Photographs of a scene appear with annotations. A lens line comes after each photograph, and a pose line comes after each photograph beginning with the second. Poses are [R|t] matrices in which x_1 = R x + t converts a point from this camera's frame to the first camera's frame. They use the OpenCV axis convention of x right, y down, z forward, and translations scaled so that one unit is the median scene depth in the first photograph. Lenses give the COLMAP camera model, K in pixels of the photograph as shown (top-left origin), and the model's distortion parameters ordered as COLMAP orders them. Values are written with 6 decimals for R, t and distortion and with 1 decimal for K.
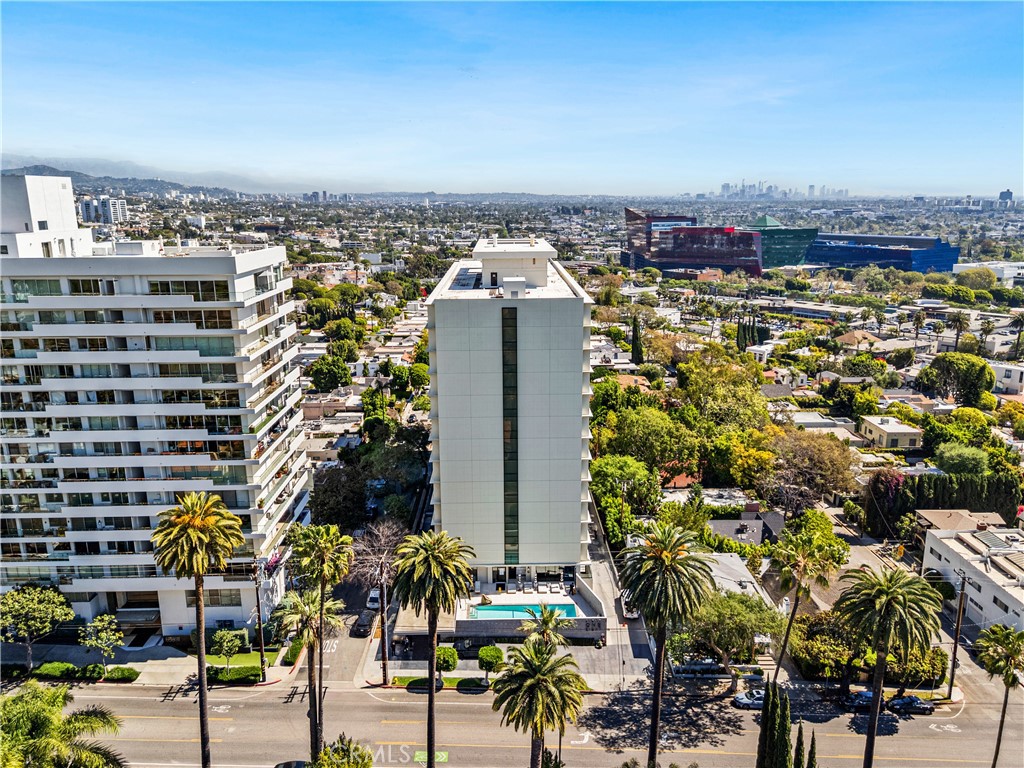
lens RADIAL K [[752.7, 0, 512.0], [0, 752.7, 384.0], [0, 0, 1]] dist [0.074138, -0.058408]
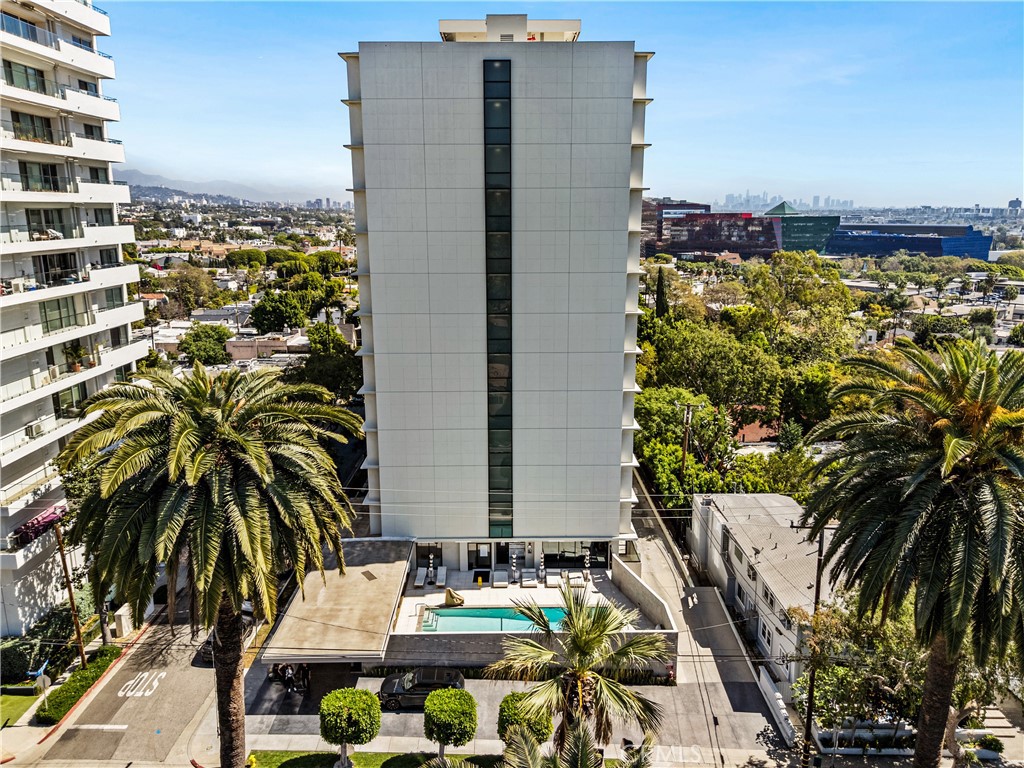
lens RADIAL K [[752.7, 0, 512.0], [0, 752.7, 384.0], [0, 0, 1]] dist [0.074138, -0.058408]
pose [[0.999977, 0.005349, -0.004116, 0.009955], [-0.005405, 0.999892, -0.013696, 0.127527], [0.004042, 0.013718, 0.999898, 0.415740]]
